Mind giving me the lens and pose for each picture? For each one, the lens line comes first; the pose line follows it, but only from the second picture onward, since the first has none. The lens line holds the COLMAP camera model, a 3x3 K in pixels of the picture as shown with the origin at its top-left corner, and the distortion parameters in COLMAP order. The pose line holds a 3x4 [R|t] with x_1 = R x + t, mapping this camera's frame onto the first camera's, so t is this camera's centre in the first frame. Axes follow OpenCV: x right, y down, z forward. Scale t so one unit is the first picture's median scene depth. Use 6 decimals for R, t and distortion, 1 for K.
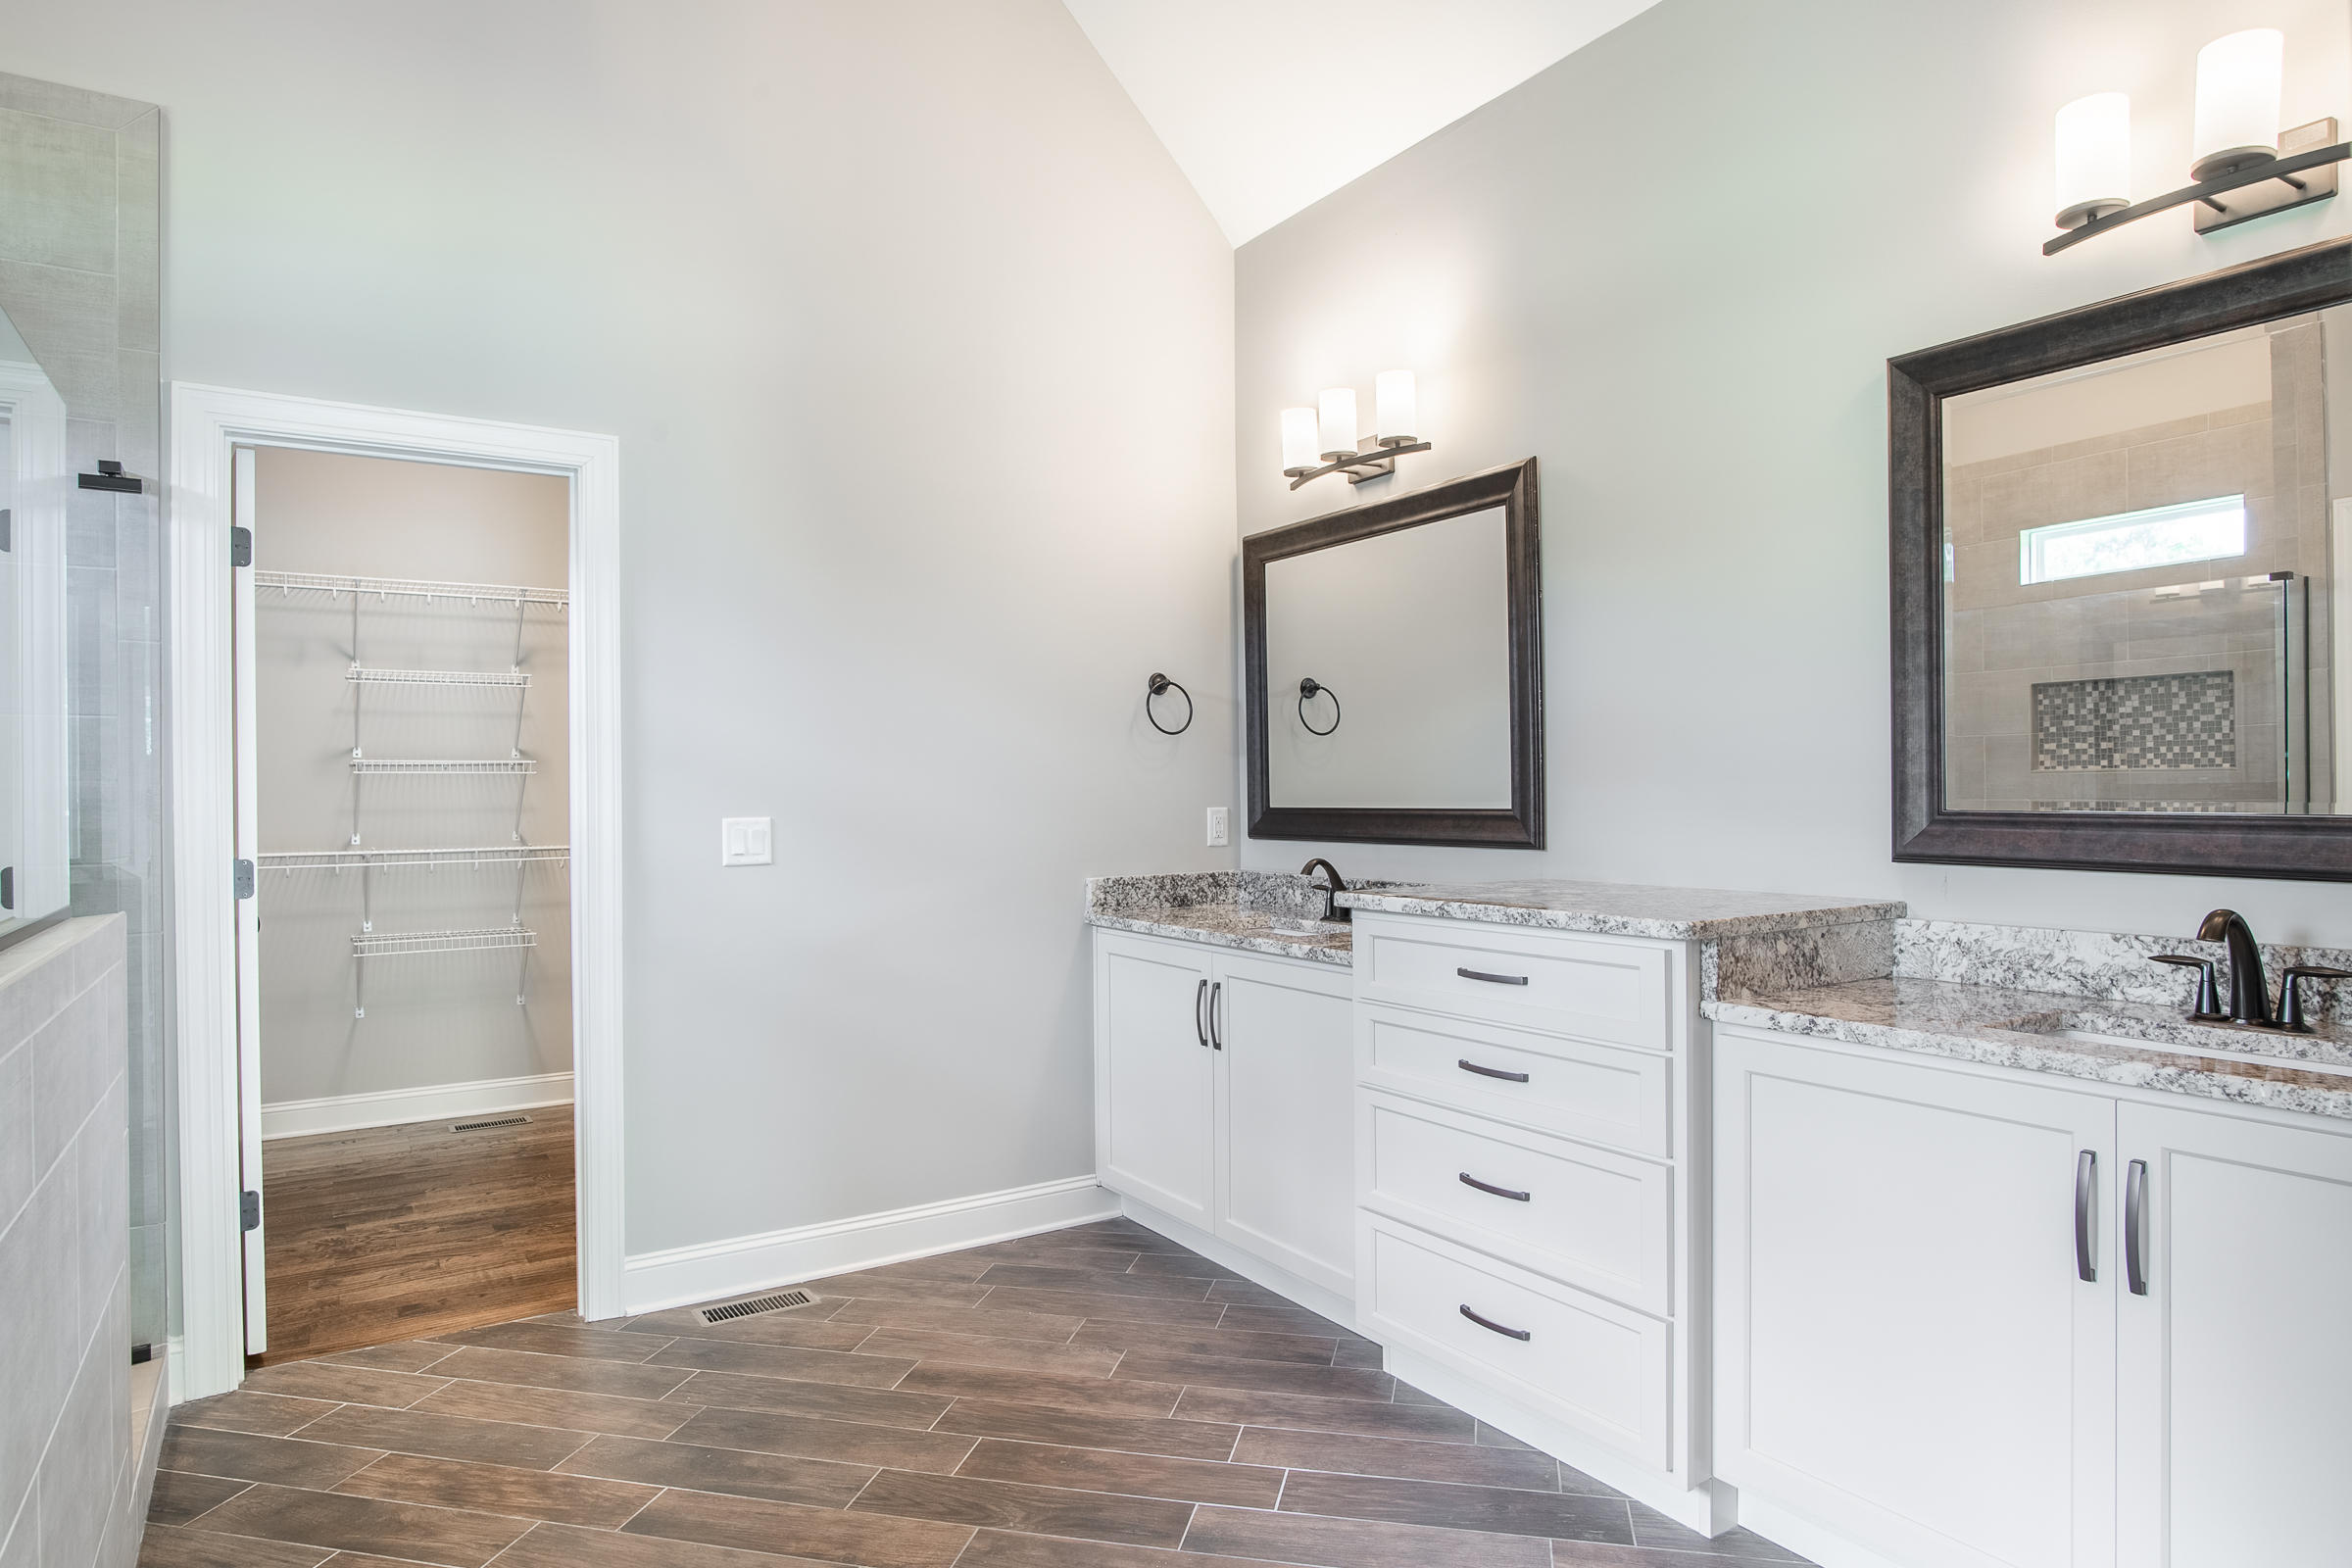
lens RADIAL K [[1356.5, 0, 1171.0], [0, 1356.5, 787.2], [0, 0, 1]] dist [-0.032686, 0.014701]
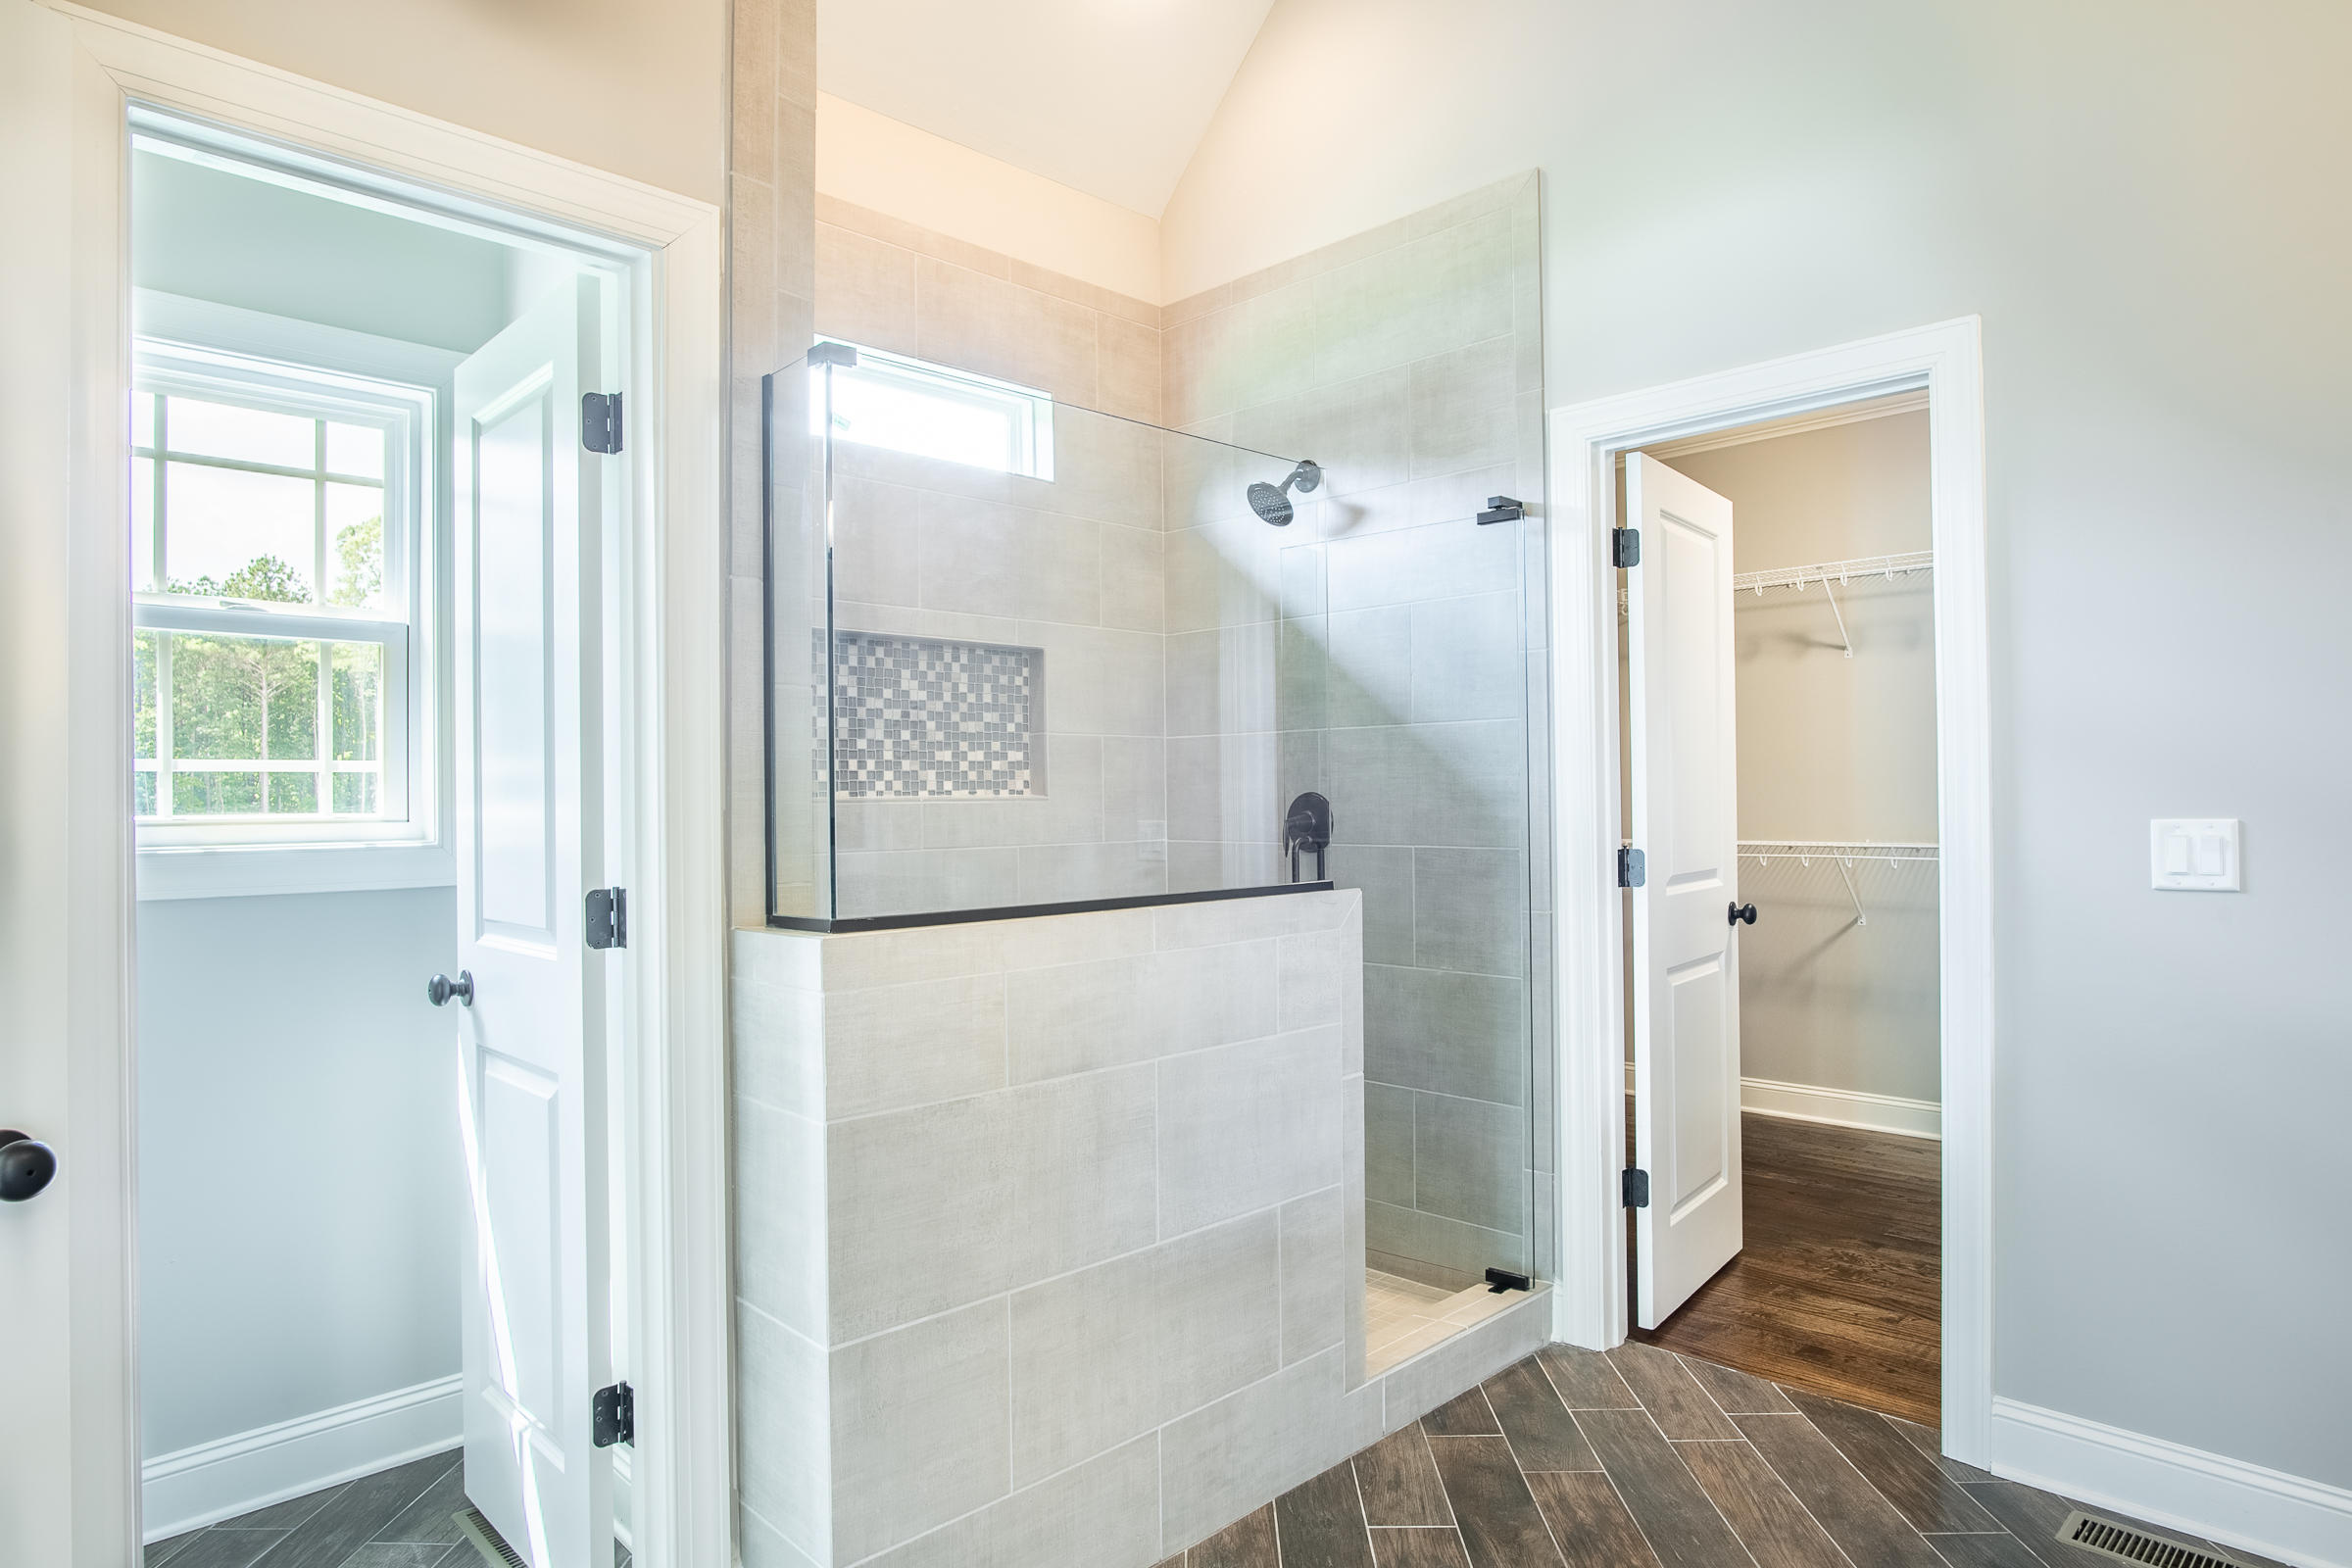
lens RADIAL K [[1356.5, 0, 1175.7], [0, 1356.5, 793.4], [0, 0, 1]] dist [-0.032686, 0.014701]
pose [[0.217235, 0.003547, -0.976113, 0.246806], [0.012474, 0.999902, 0.006410, -0.000310], [0.976040, -0.013568, 0.217169, 0.421642]]
